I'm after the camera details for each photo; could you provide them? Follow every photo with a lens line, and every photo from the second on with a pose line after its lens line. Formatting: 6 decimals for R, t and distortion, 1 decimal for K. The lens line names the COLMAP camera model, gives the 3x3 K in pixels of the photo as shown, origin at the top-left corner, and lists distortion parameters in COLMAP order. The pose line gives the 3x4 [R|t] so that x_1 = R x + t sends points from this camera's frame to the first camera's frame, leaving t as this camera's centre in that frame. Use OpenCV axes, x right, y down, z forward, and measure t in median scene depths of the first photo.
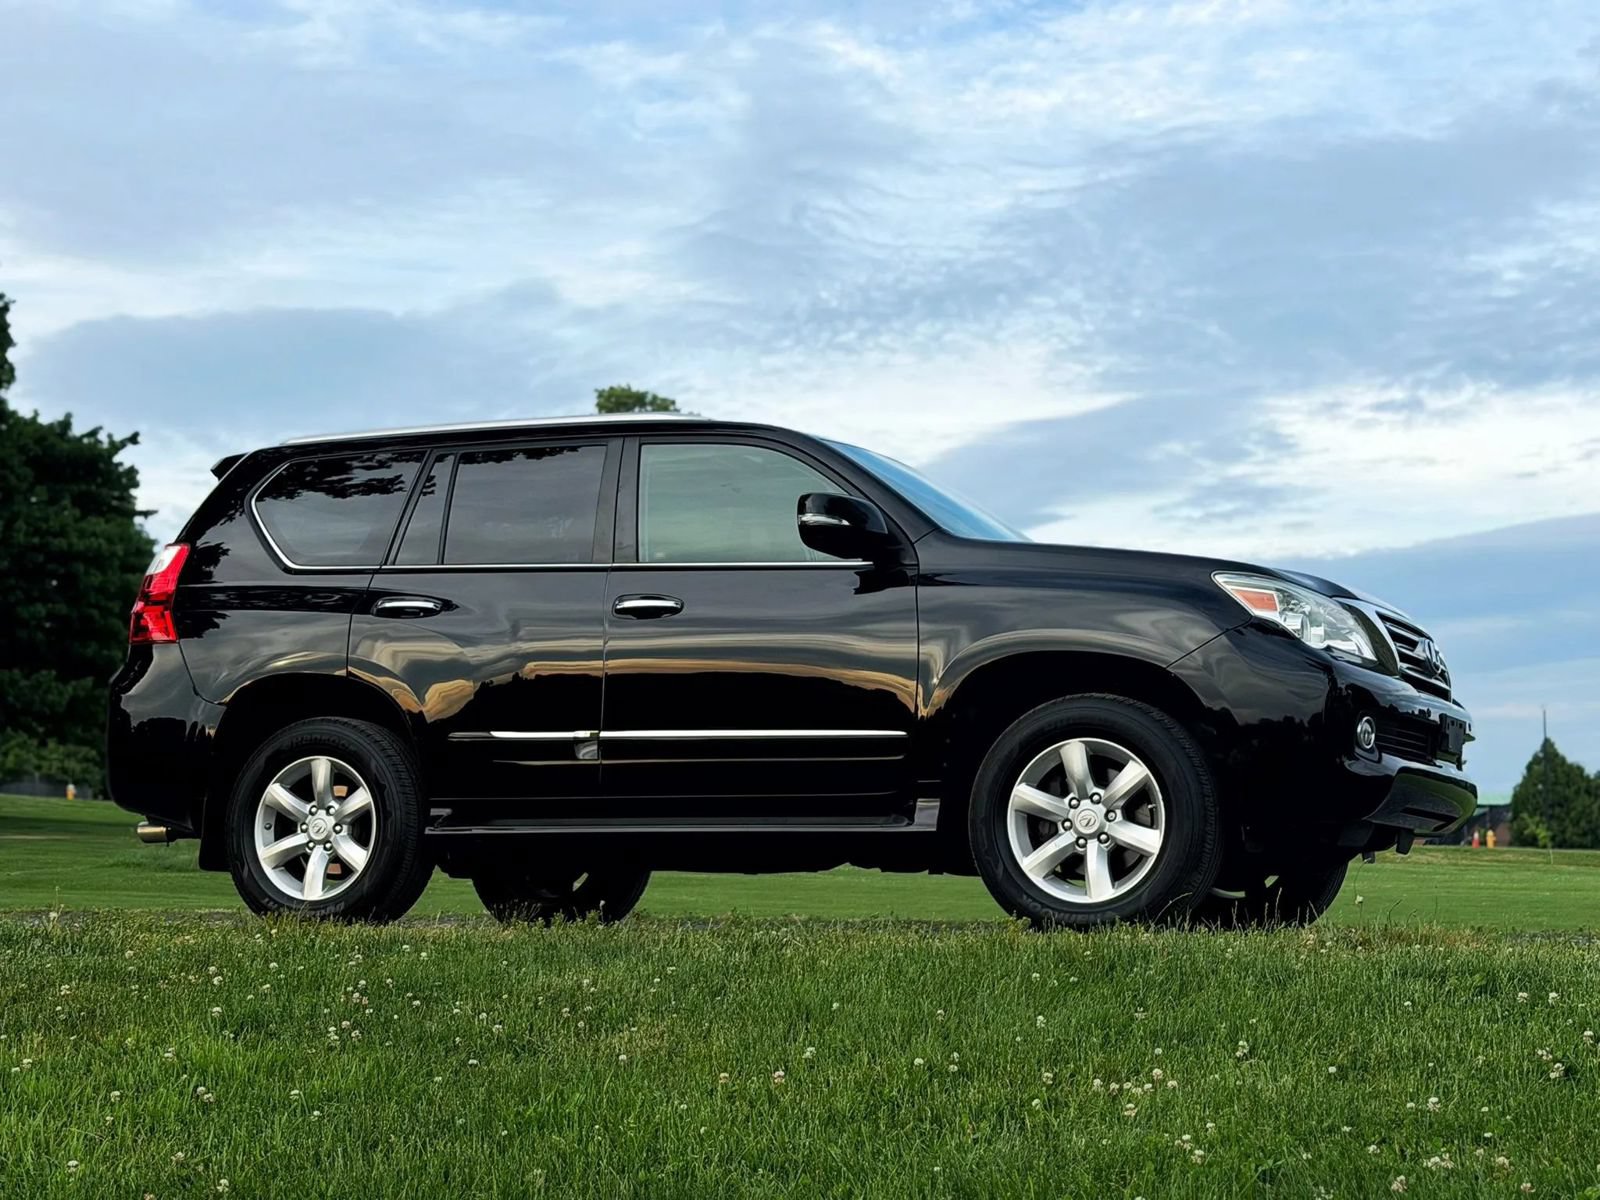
lens RADIAL K [[2636.4, 0, 830.4], [0, 2636.4, 631.8], [0, 0, 1]] dist [0.119493, 0.262554]
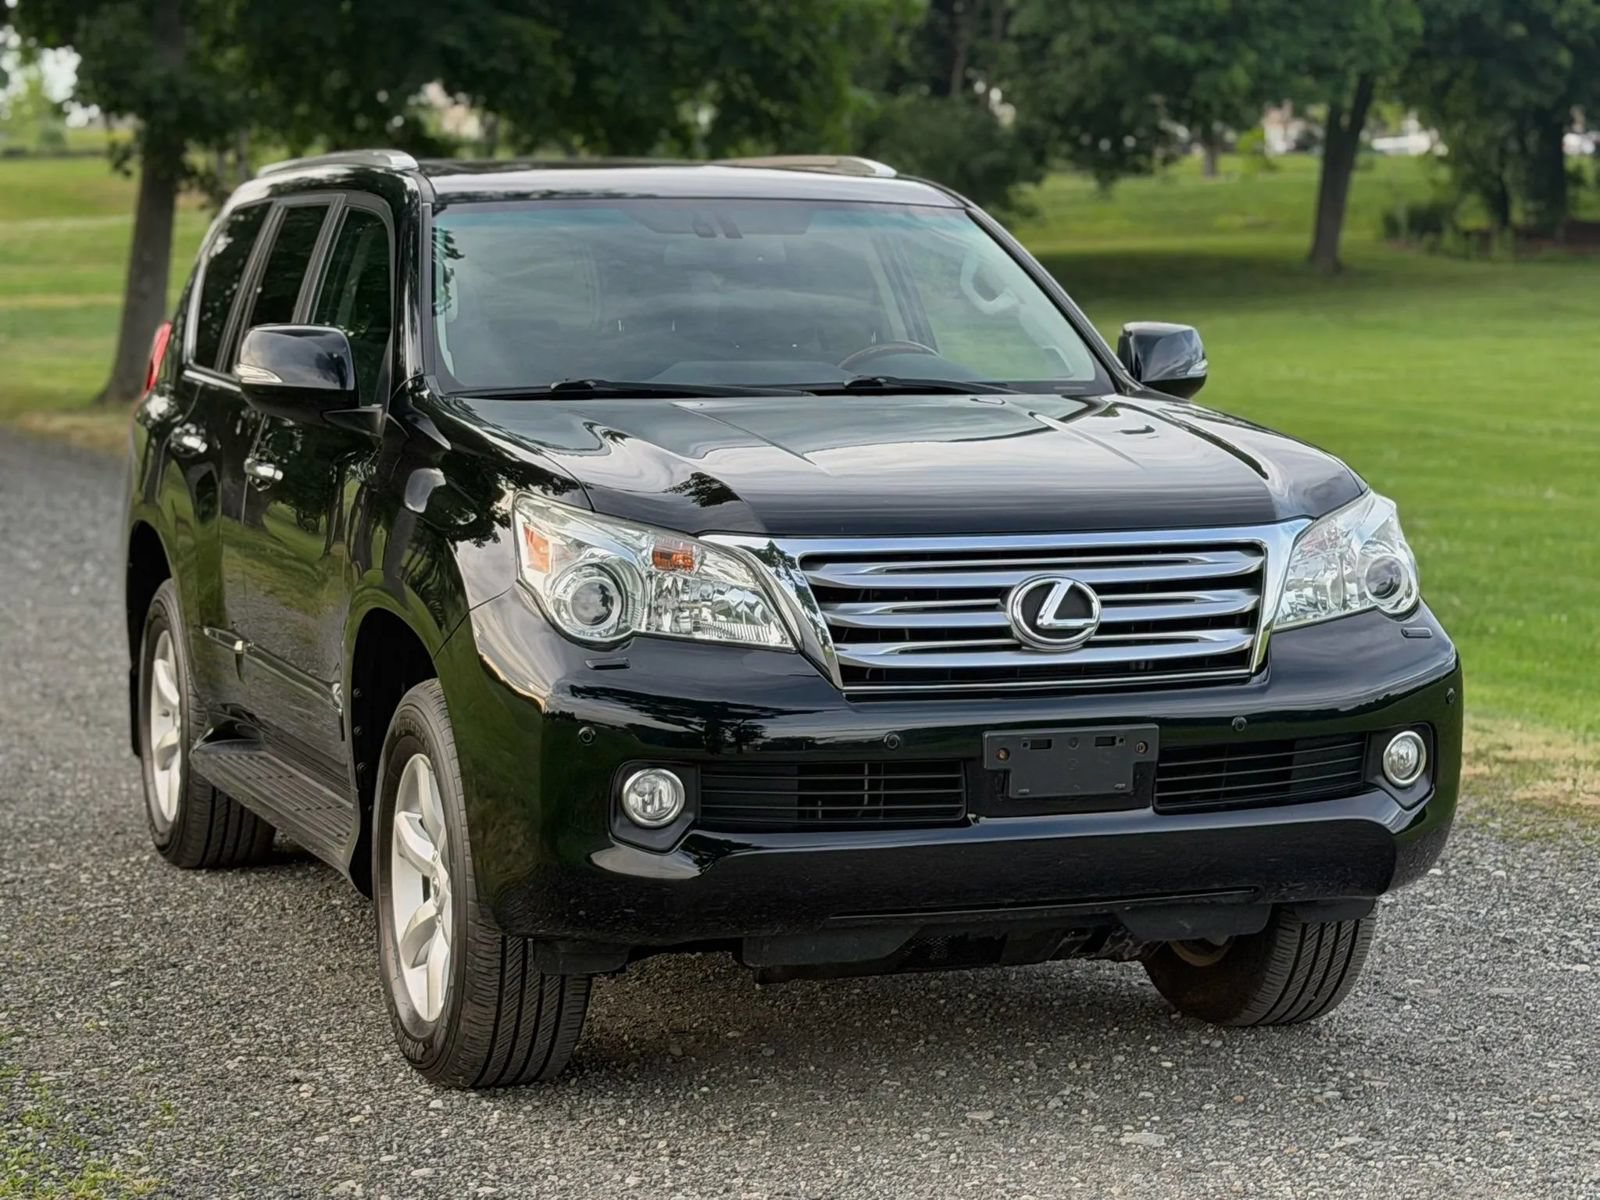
lens RADIAL K [[3533.5, 0, 799.0], [0, 3533.5, 633.6], [0, 0, 1]] dist [0.149188, 0.064980]
pose [[0.692742, 0.053368, -0.719208, 0.684017], [0.089172, 0.983267, 0.158853, -0.100593], [0.715651, -0.174178, 0.676391, 0.472790]]
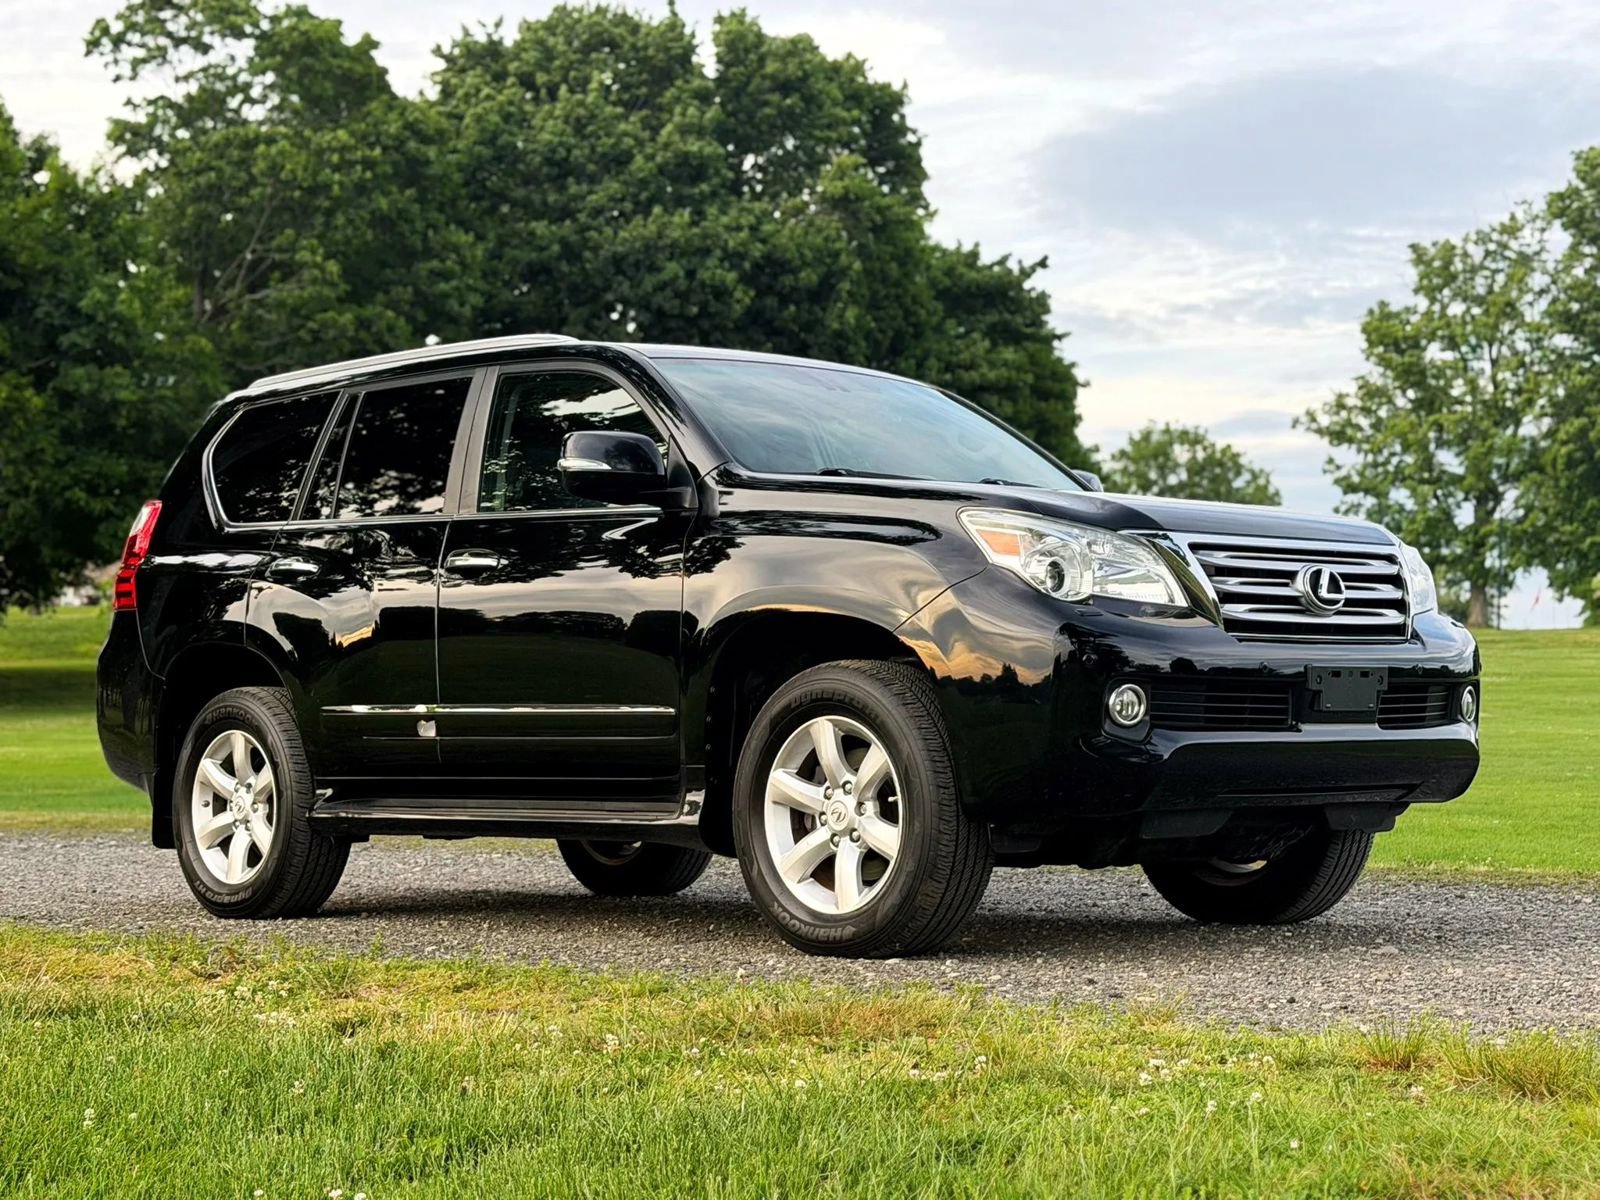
lens RADIAL K [[2764.7, 0, 804.0], [0, 2764.7, 606.0], [0, 0, 1]] dist [0.156621, -0.037881]
pose [[0.923598, -0.039505, -0.381321, 0.387887], [0.063430, 0.996714, 0.050374, -0.035328], [0.378078, -0.070712, 0.923069, 0.180808]]
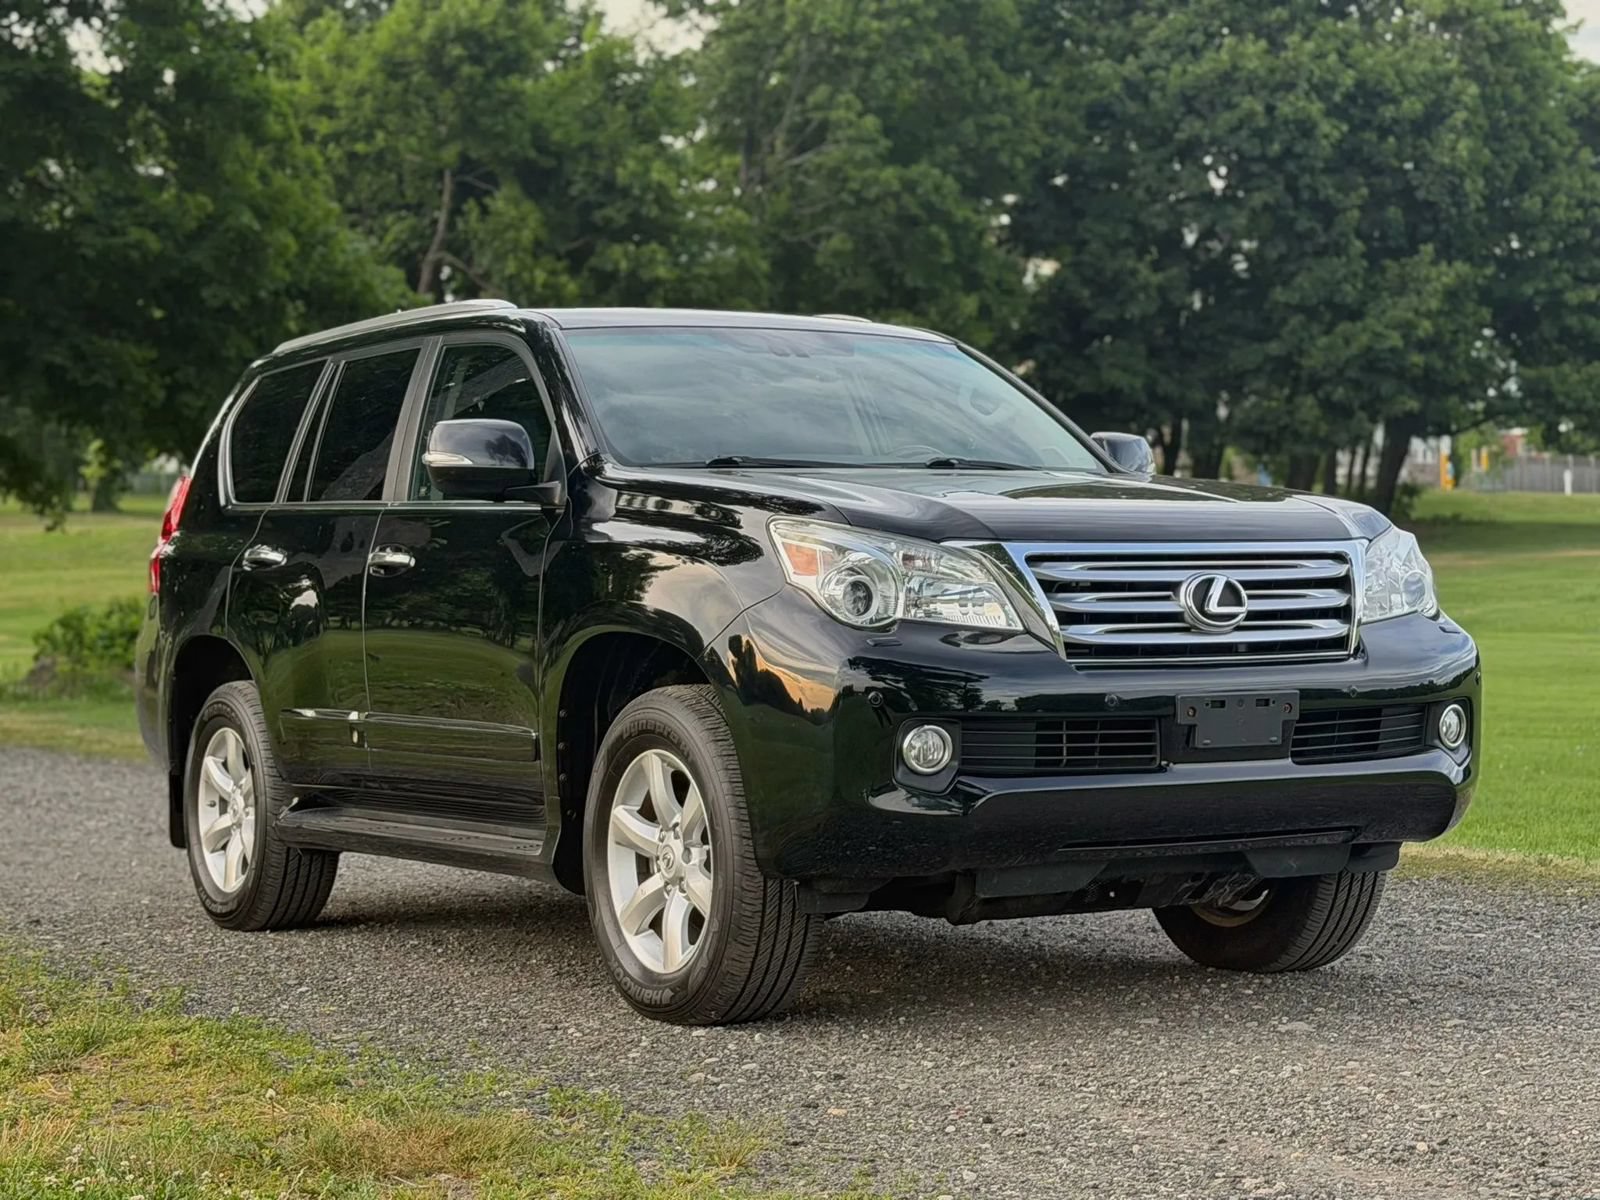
lens RADIAL K [[3003.7, 0, 800.1], [0, 3003.7, 601.4], [0, 0, 1]] dist [0.137699, 0.119071]
pose [[0.815445, -0.029968, -0.578059, 0.563808], [0.090005, 0.993077, 0.075484, -0.055160], [0.571794, -0.113582, 0.812496, 0.320875]]
